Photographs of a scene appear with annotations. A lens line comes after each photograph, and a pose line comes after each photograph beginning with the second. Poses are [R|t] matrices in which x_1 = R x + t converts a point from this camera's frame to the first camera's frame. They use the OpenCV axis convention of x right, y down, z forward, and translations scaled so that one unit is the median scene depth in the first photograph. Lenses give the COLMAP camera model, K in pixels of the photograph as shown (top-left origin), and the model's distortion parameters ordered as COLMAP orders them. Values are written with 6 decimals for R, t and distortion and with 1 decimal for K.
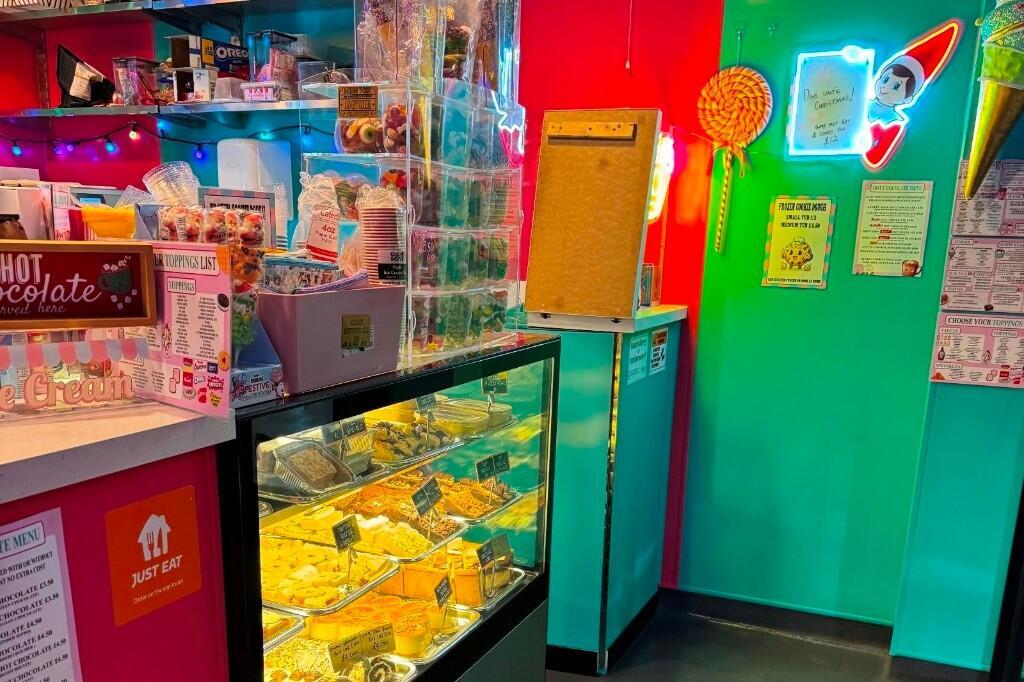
lens RADIAL K [[945.5, 0, 510.1], [0, 945.5, 398.3], [0, 0, 1]] dist [0.116422, -0.134867]
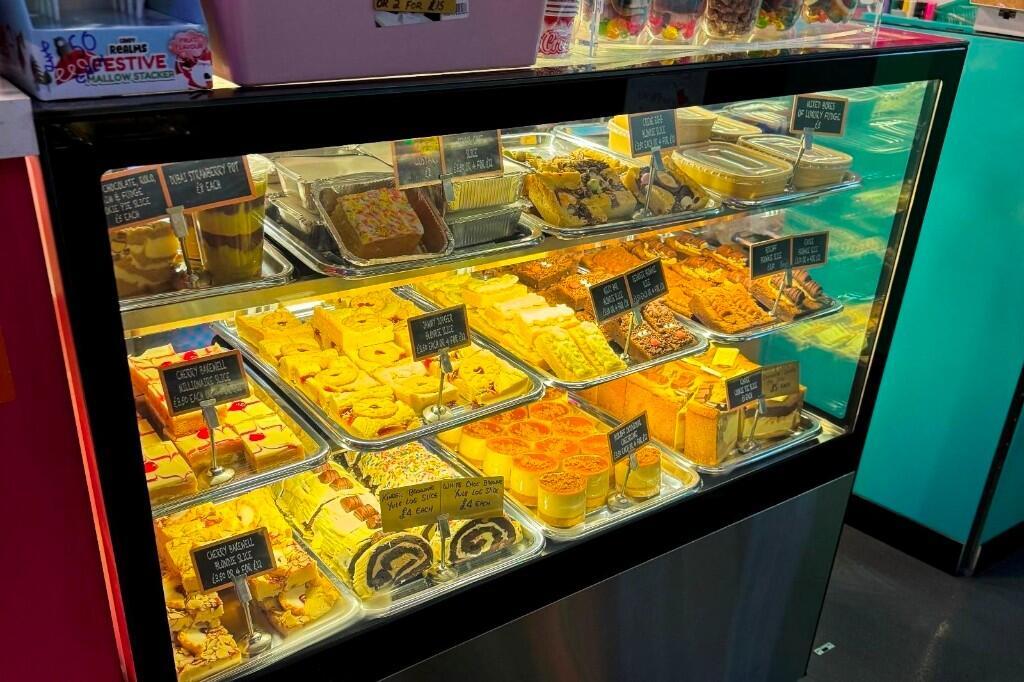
lens RADIAL K [[871.1, 0, 512.0], [0, 871.1, 341.0], [0, 0, 1]] dist [0.020696, 0.003519]
pose [[0.842049, 0.213446, -0.495374, 0.124714], [-0.089637, 0.960979, 0.261697, -0.006237], [0.531901, -0.175958, 0.828323, 0.428040]]
